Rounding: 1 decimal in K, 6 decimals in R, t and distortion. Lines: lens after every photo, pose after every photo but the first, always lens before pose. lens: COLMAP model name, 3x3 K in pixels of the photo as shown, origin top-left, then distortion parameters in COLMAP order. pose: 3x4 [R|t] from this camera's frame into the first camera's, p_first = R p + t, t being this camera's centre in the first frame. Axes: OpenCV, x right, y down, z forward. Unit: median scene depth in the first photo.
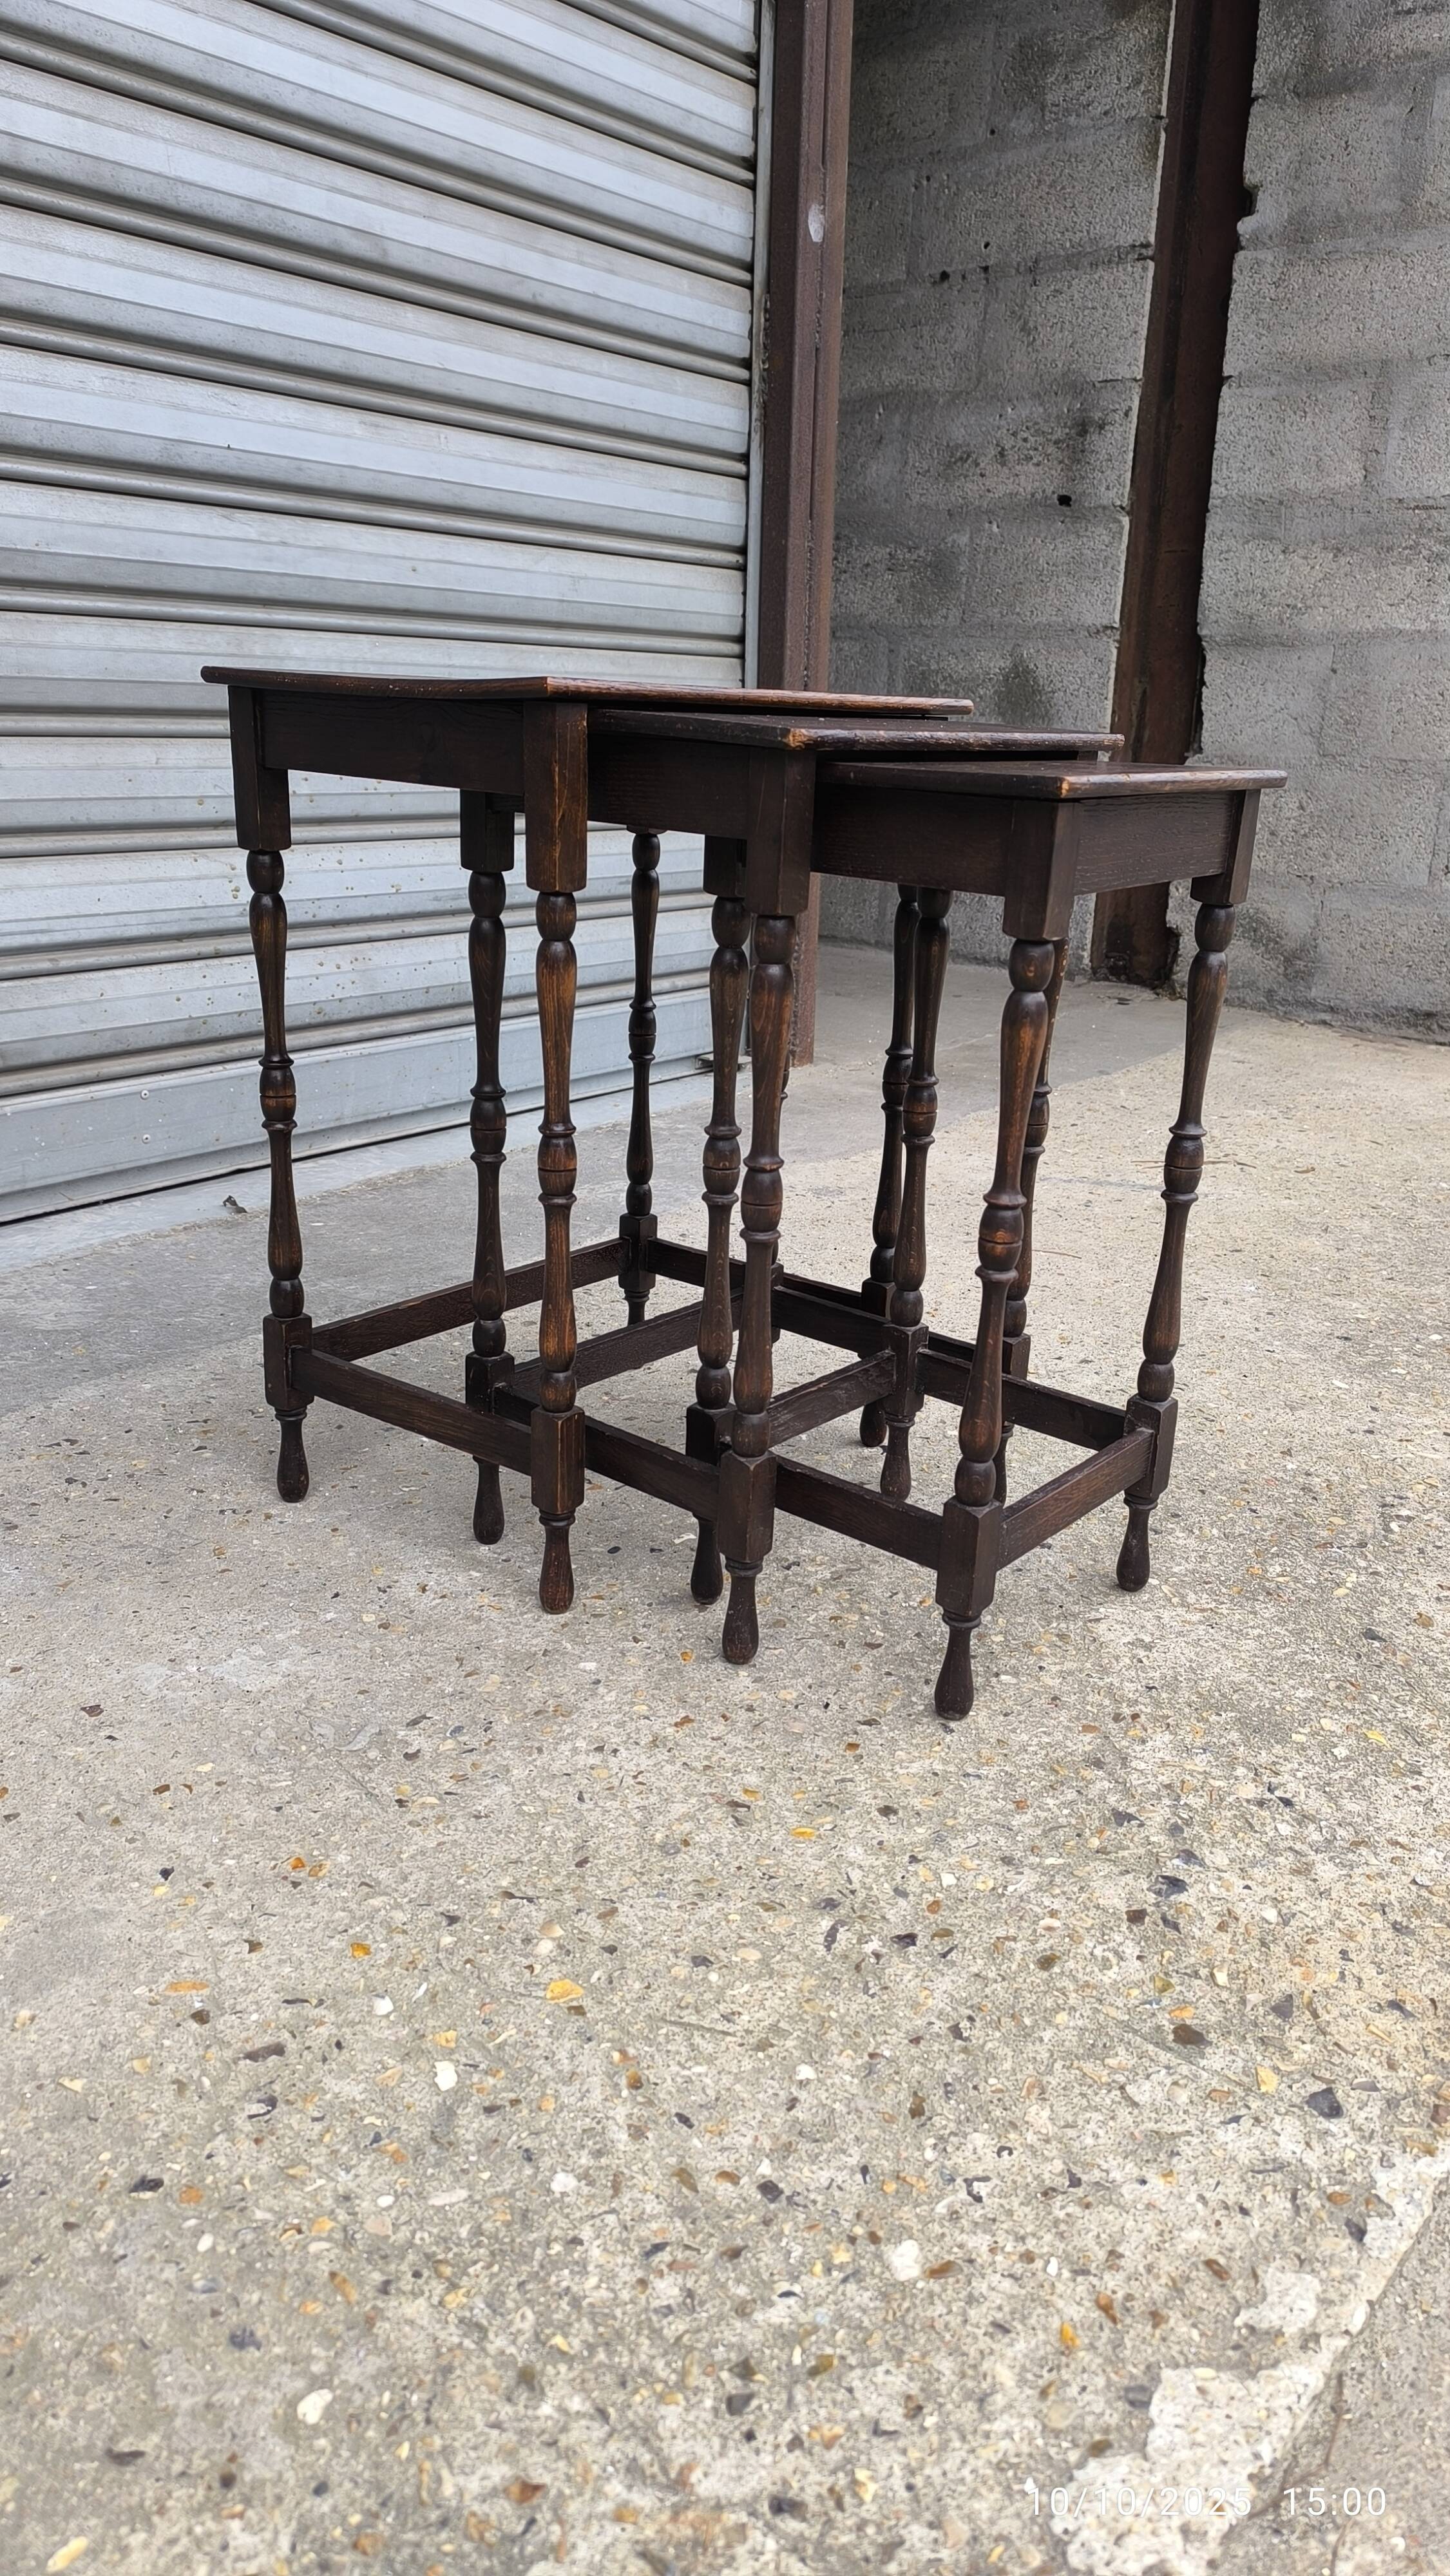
lens RADIAL K [[1772.1, 0, 745.0], [0, 1772.1, 1303.5], [0, 0, 1]] dist [0.032708, -0.041742]
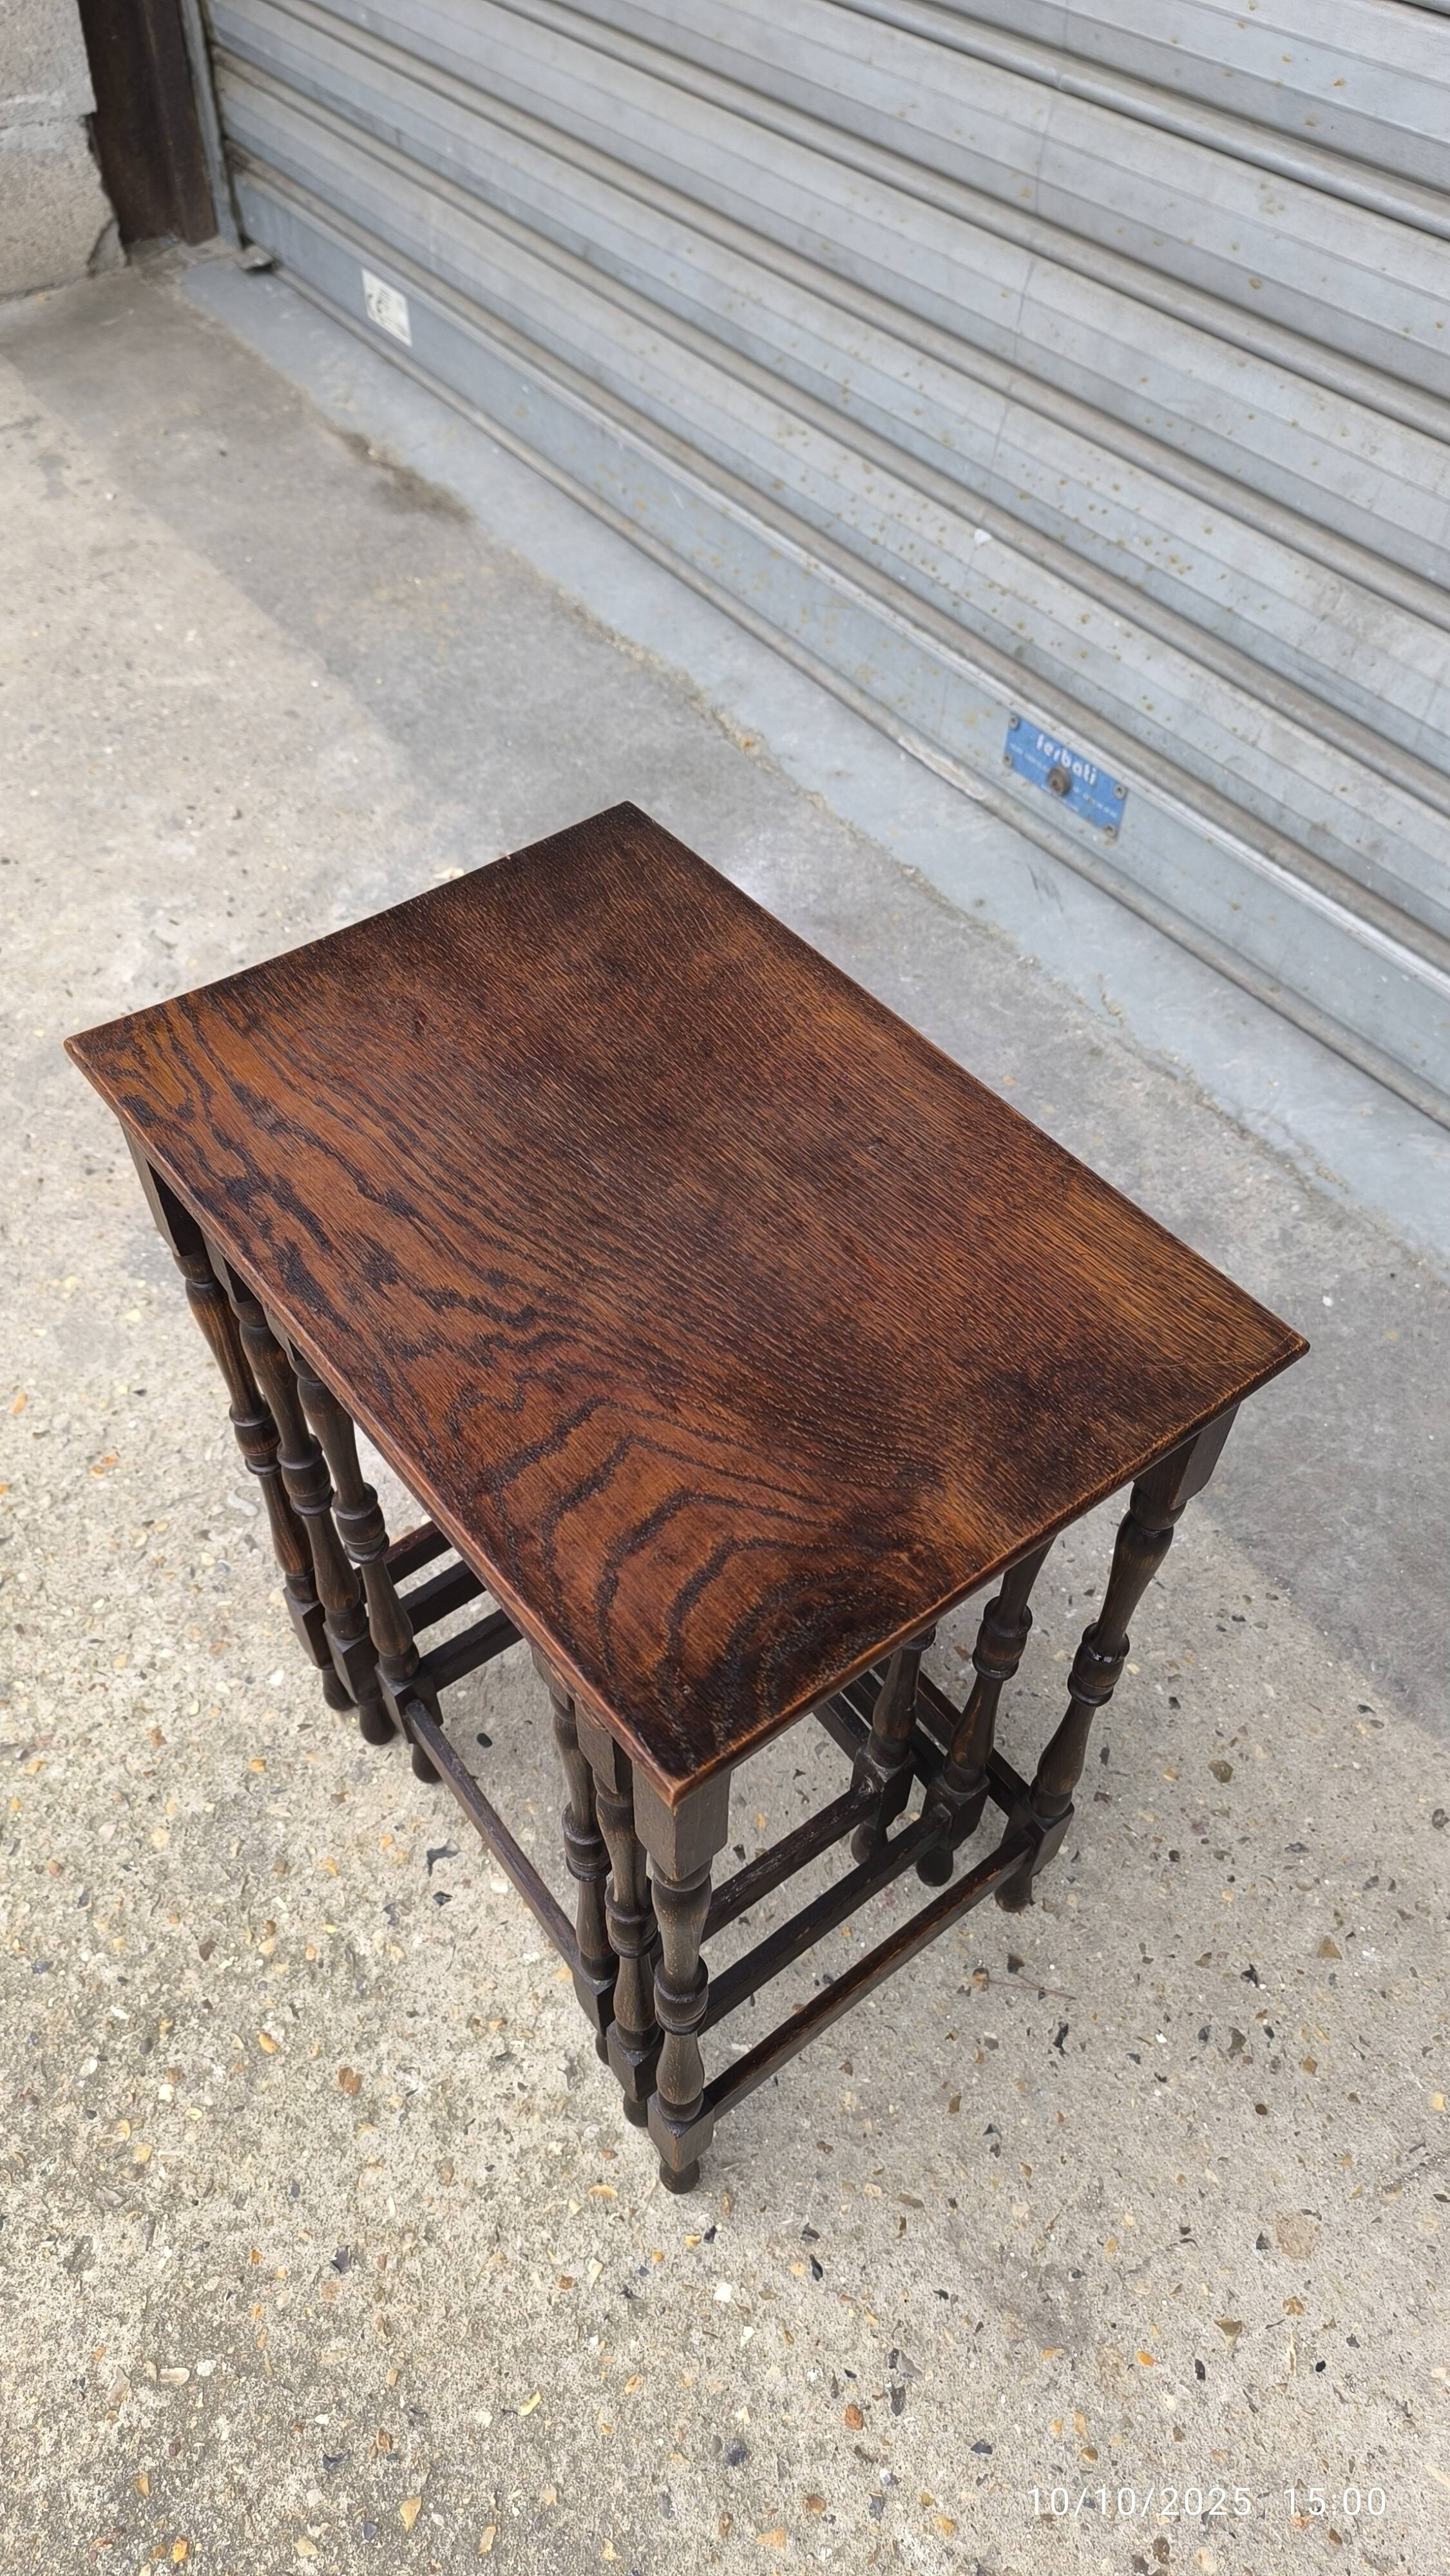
lens RADIAL K [[1772.1, 0, 716.1], [0, 1772.1, 1298.5], [0, 0, 1]] dist [0.032708, -0.041742]
pose [[-0.276592, 0.708186, -0.649592, 0.239599], [-0.324482, 0.567439, 0.756785, -0.528997], [0.904549, 0.420102, 0.072845, 0.666016]]
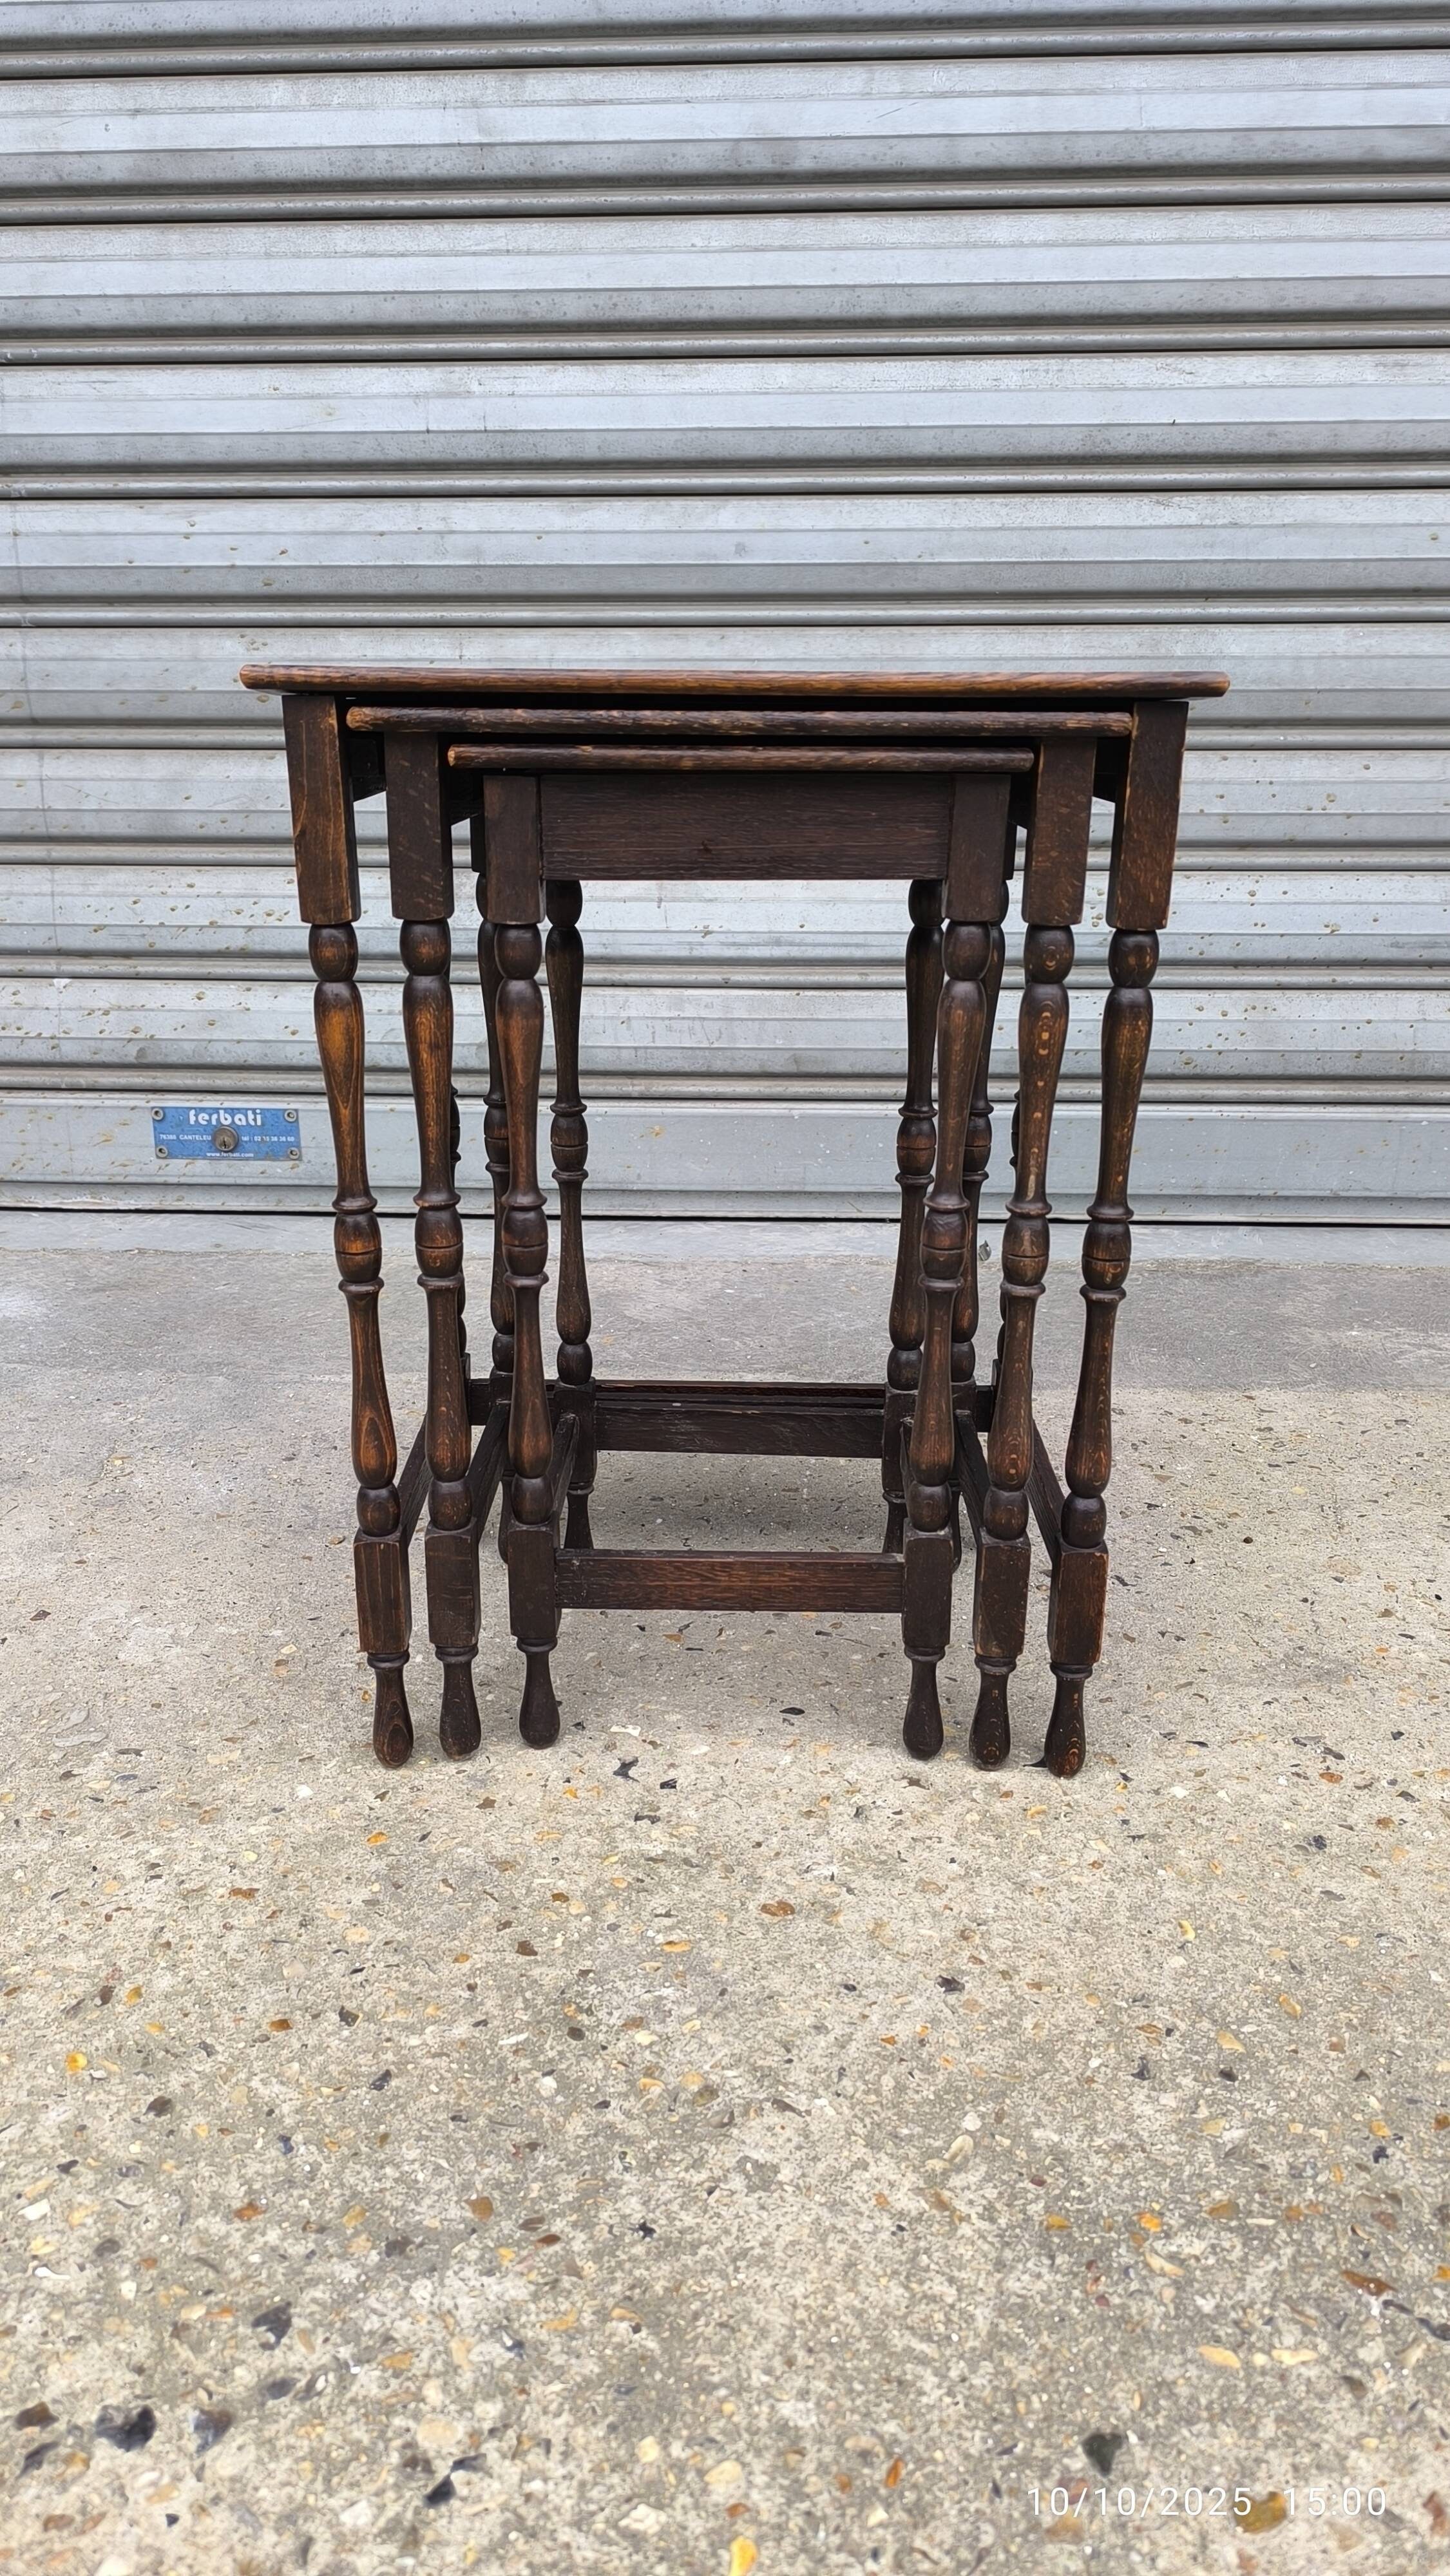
lens RADIAL K [[1772.1, 0, 711.8], [0, 1772.1, 1298.1], [0, 0, 1]] dist [0.032708, -0.041742]
pose [[0.569237, 0.234174, -0.788119, 0.414577], [-0.245139, 0.963321, 0.109175, -0.110401], [0.784777, 0.131053, 0.605764, 0.370064]]
